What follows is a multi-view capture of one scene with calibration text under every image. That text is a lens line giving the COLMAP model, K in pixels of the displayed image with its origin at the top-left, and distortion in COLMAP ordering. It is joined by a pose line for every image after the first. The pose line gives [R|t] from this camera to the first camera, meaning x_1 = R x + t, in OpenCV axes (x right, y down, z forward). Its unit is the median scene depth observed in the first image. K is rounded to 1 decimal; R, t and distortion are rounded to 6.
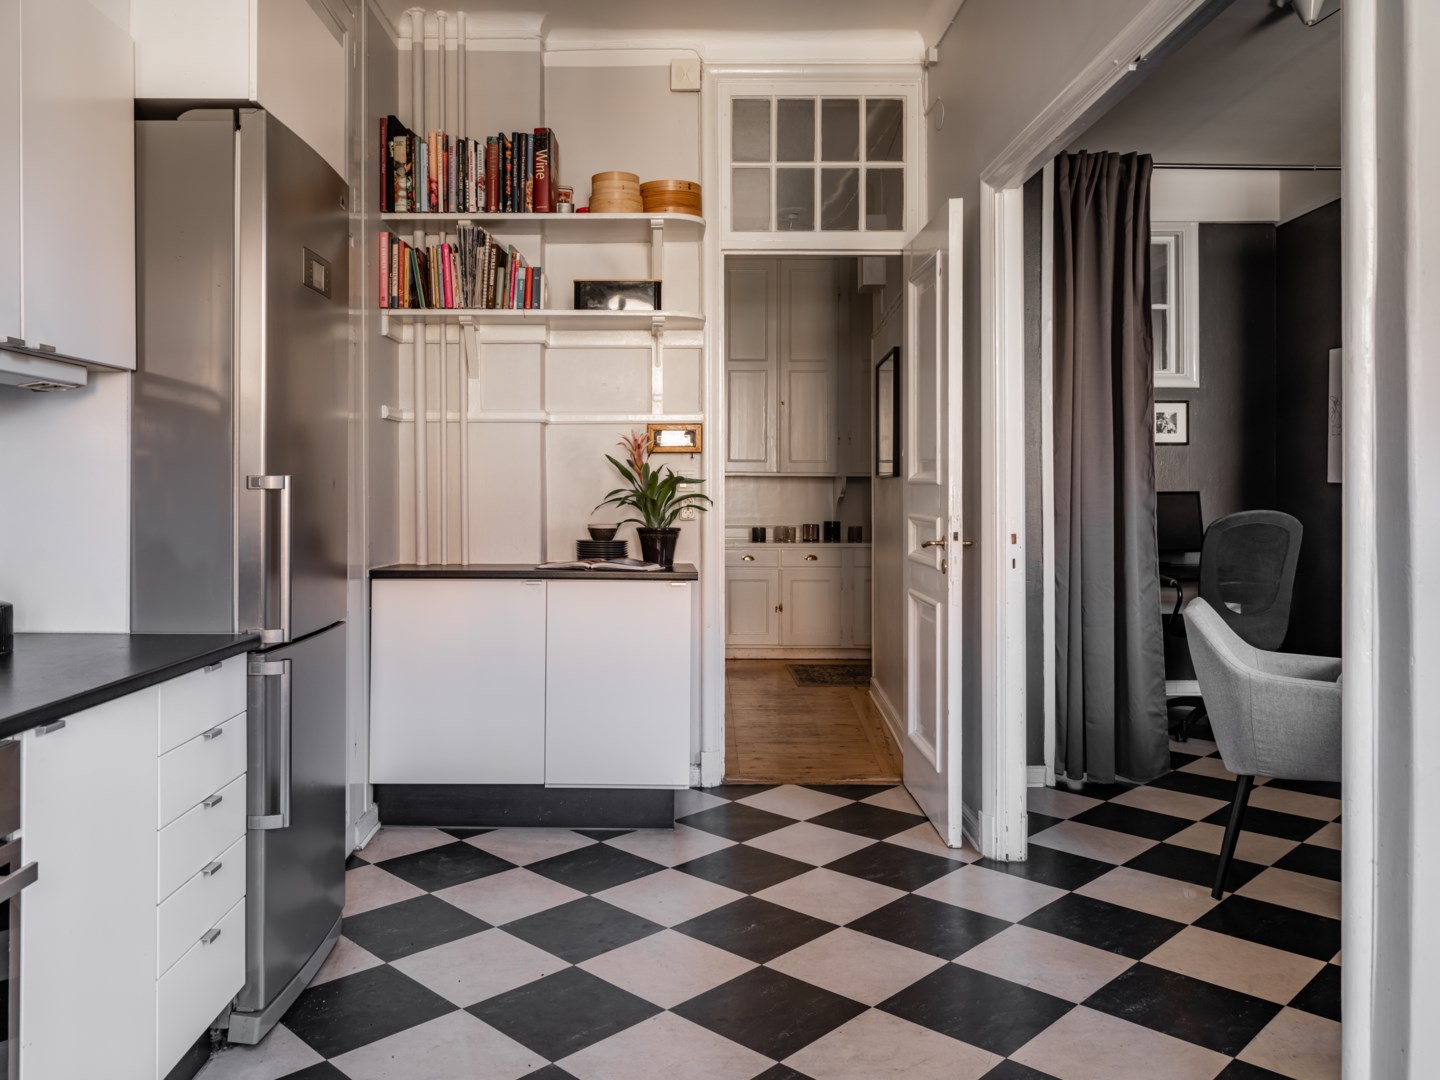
lens RADIAL K [[1095.0, 0, 740.3], [0, 1095.0, 460.7], [0, 0, 1]] dist [-0.007694, 0.002981]
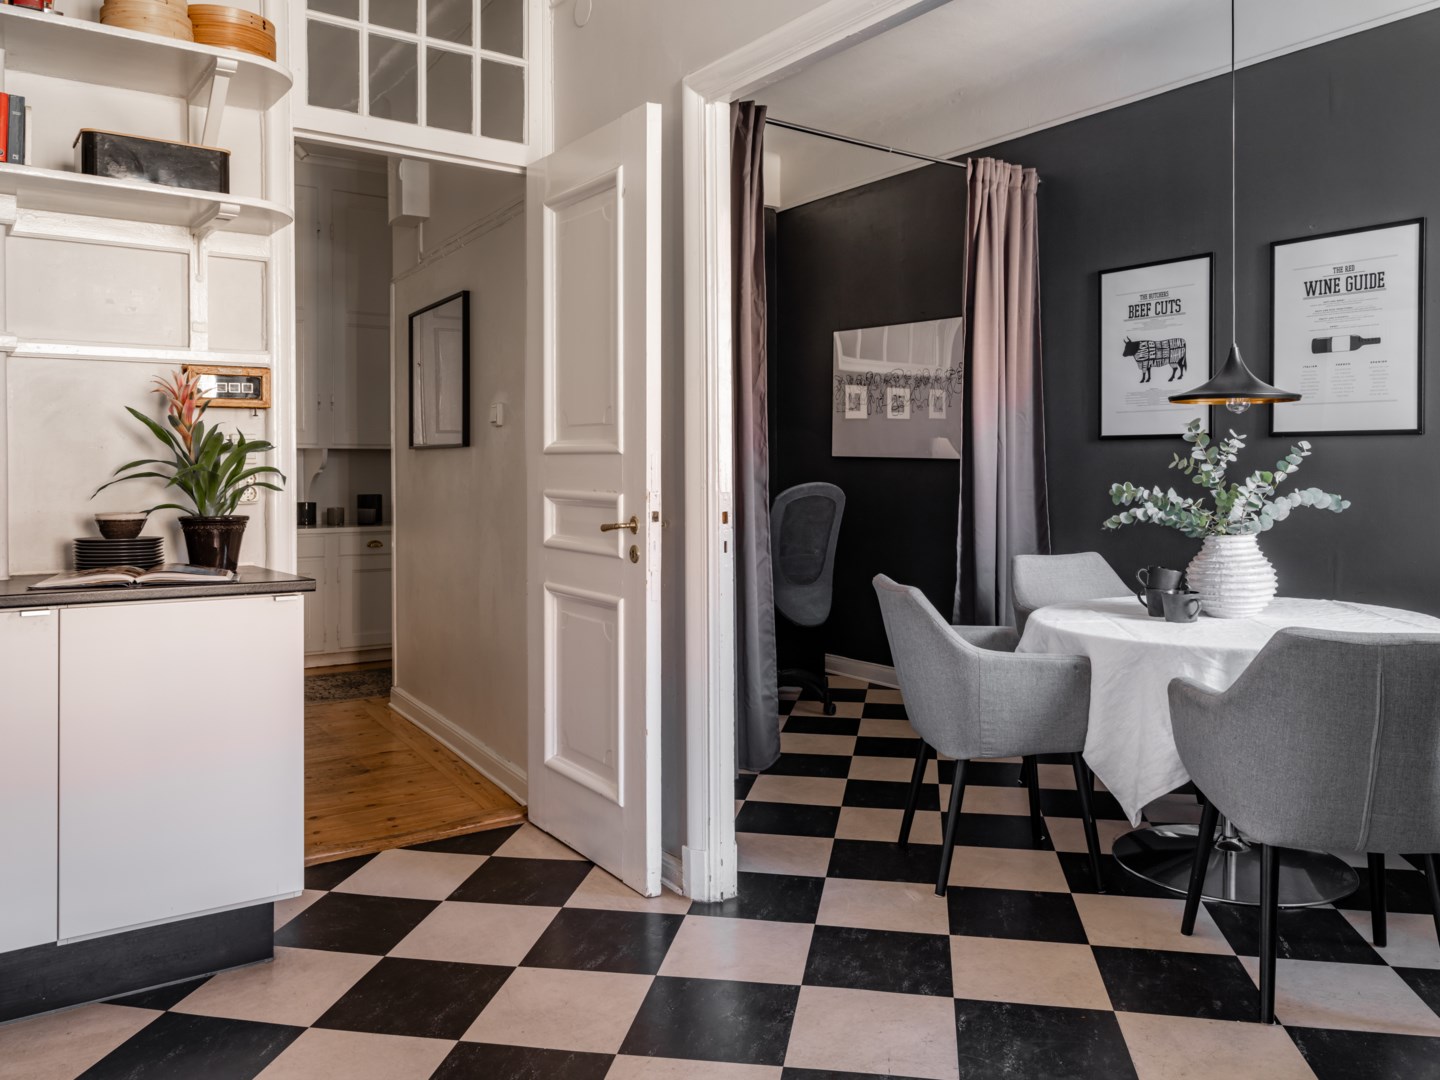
lens RADIAL K [[1056.7, 0, 718.3], [0, 1056.7, 456.1], [0, 0, 1]] dist [-0.001676, -0.005064]
pose [[0.834167, 0.003313, 0.551501, -0.175451], [-0.011853, 0.999859, 0.011921, 0.012227], [-0.551384, -0.016481, 0.834089, 0.278315]]
